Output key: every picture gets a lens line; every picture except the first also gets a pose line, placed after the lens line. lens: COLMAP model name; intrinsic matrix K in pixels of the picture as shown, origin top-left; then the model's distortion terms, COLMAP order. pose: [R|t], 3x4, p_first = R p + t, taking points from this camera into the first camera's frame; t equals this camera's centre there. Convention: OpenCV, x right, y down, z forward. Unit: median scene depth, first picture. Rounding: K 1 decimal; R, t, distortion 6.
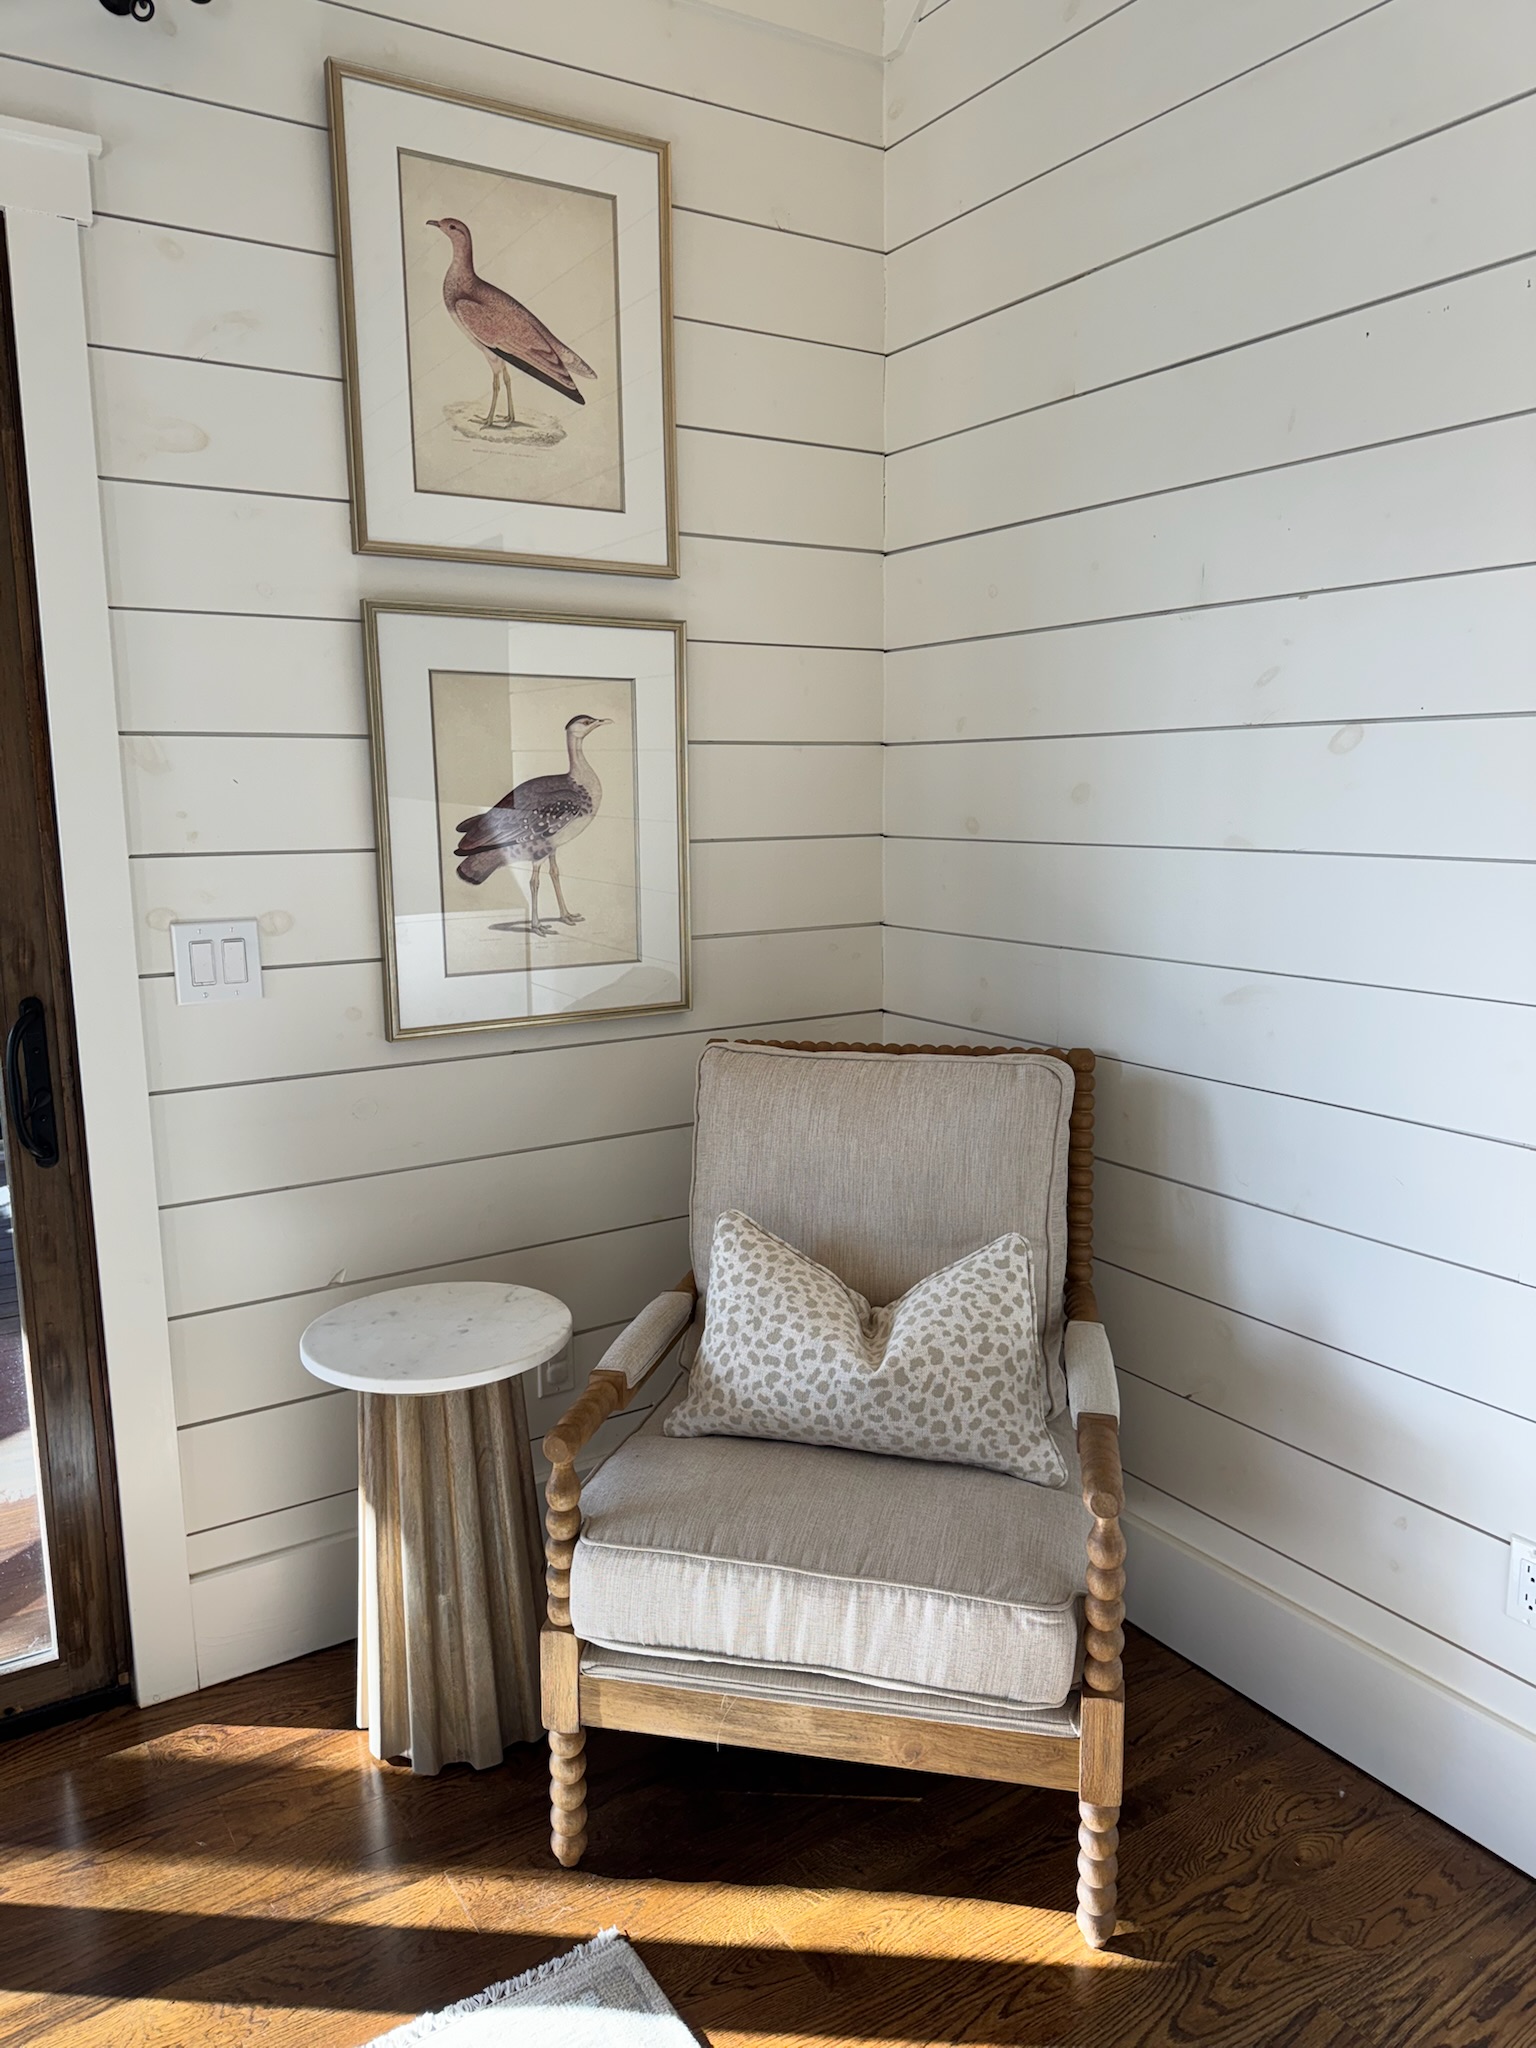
lens RADIAL K [[1418.4, 0, 720.8], [0, 1418.4, 1026.5], [0, 0, 1]] dist [0.004603, -0.075221]
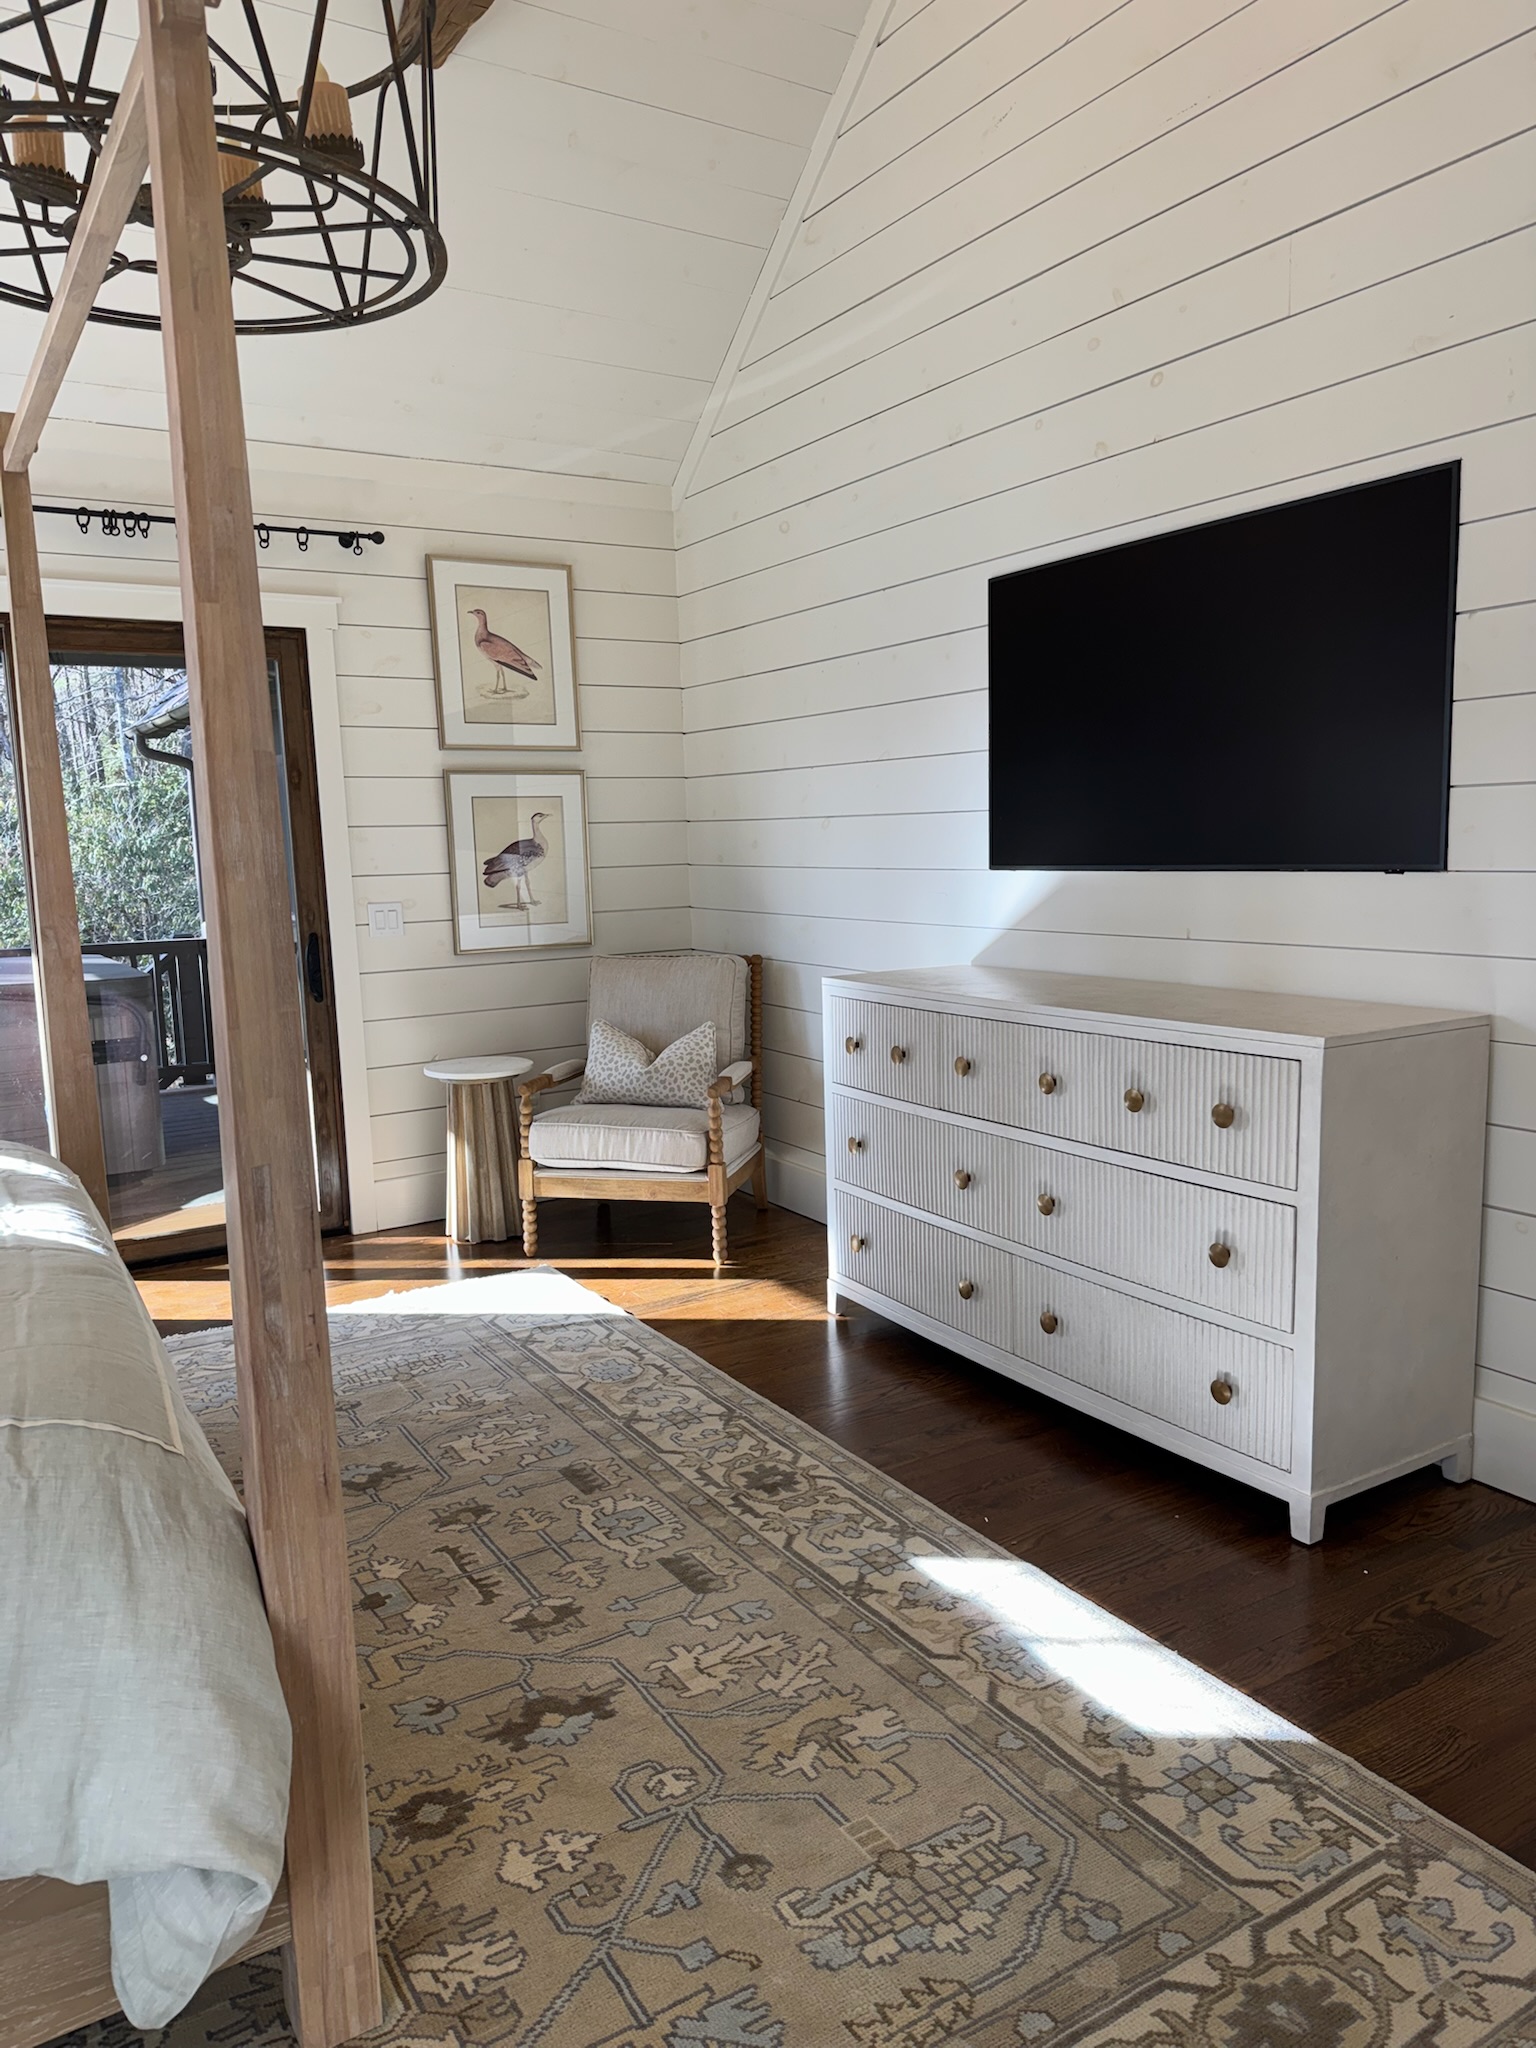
lens RADIAL K [[1449.5, 0, 767.0], [0, 1449.5, 1043.8], [0, 0, 1]] dist [0.003075, -0.006899]
pose [[0.999876, -0.015244, 0.003970, 0.291053], [0.015308, 0.999745, -0.016586, 0.223779], [-0.003717, 0.016644, 0.999855, -1.517326]]
